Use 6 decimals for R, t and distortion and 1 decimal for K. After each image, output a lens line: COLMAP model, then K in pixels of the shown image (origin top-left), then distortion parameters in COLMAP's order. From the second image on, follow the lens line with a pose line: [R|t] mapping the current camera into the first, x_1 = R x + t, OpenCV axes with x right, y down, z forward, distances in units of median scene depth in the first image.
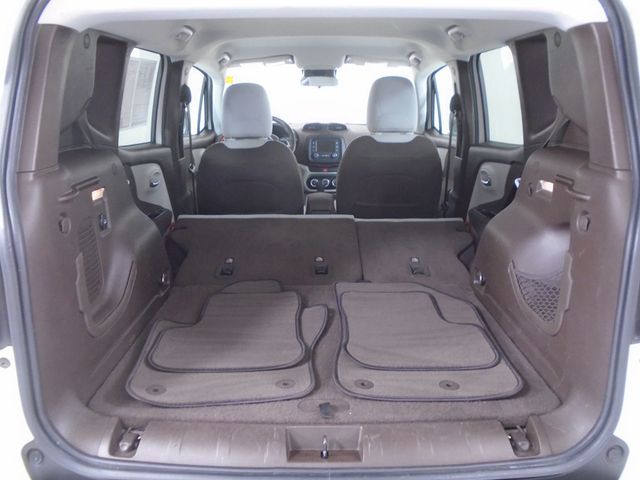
lens RADIAL K [[489.5, 0, 317.4], [0, 489.5, 236.4], [0, 0, 1]] dist [-0.008109, -0.000667]
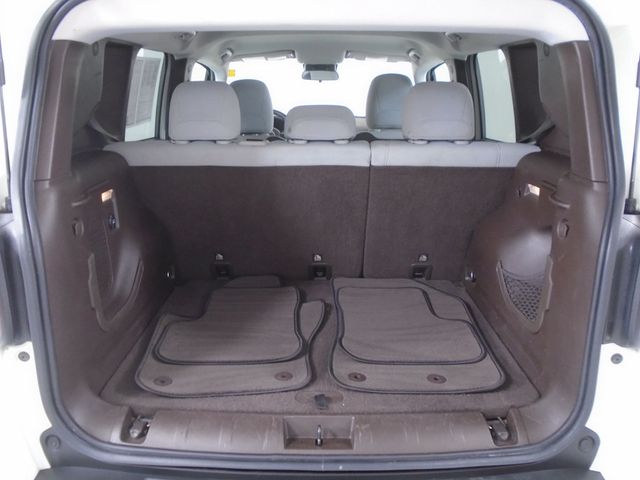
lens RADIAL K [[489.5, 0, 317.4], [0, 489.5, 236.4], [0, 0, 1]] dist [-0.008109, -0.000667]
pose [[0.999972, 0.006647, -0.003307, 0.009516], [-0.006553, 0.999599, 0.027546, -0.032777], [0.003489, -0.027523, 0.999615, -0.058624]]
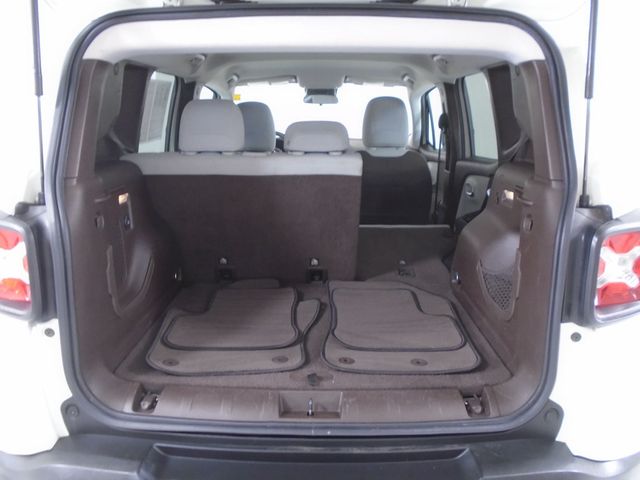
lens RADIAL K [[489.5, 0, 317.4], [0, 489.5, 236.4], [0, 0, 1]] dist [-0.008109, -0.000667]
pose [[0.999875, 0.009717, -0.012454, 0.034572], [-0.010050, 0.999585, -0.027015, 0.033680], [0.012186, 0.027137, 0.999557, -0.176107]]
